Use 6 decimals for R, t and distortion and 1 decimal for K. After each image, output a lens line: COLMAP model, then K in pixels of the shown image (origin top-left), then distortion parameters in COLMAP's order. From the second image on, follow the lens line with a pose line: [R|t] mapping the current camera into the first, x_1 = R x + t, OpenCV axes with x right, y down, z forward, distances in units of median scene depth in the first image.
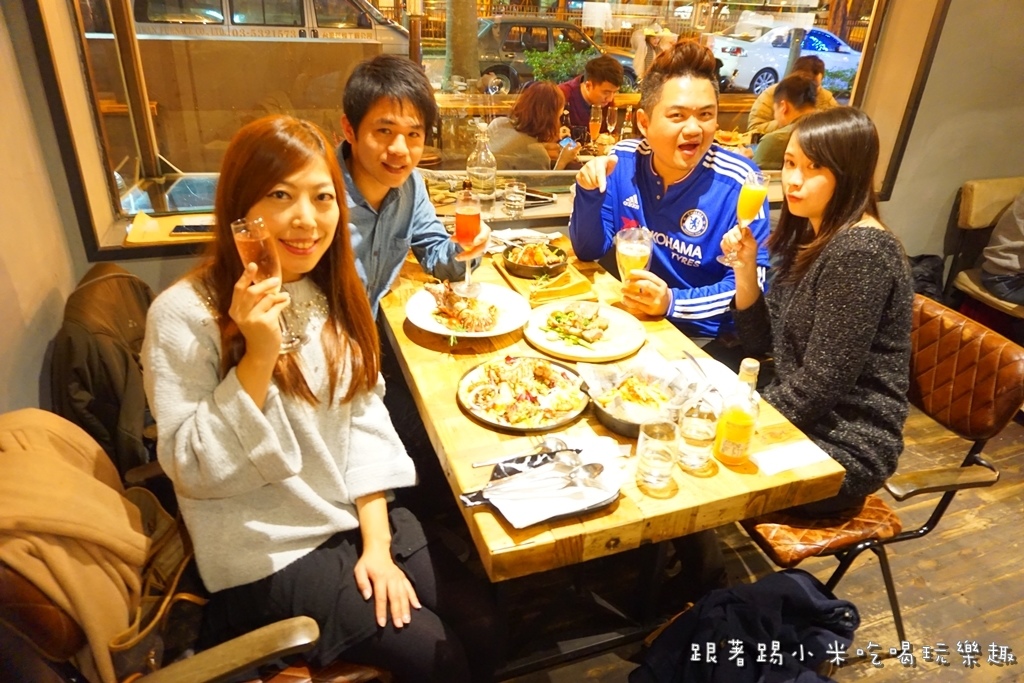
lens RADIAL K [[734.1, 0, 513.5], [0, 734.1, 340.8], [0, 0, 1]] dist [0.008263, 0.000442]
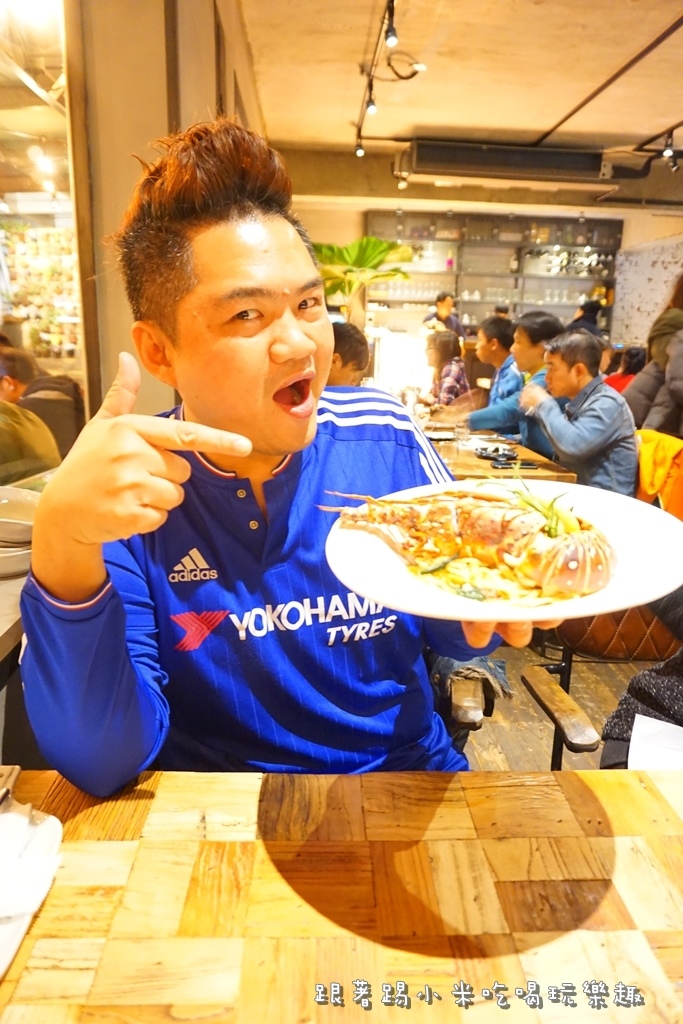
lens RADIAL K [[734.1, 0, 341.2], [0, 734.1, 507.4], [0, 0, 1]] dist [0.008263, 0.000442]
pose [[0.295615, -0.256161, 0.920322, -0.149908], [0.472978, 0.876261, 0.091972, -0.218116], [-0.830002, 0.408104, 0.380195, 0.814728]]
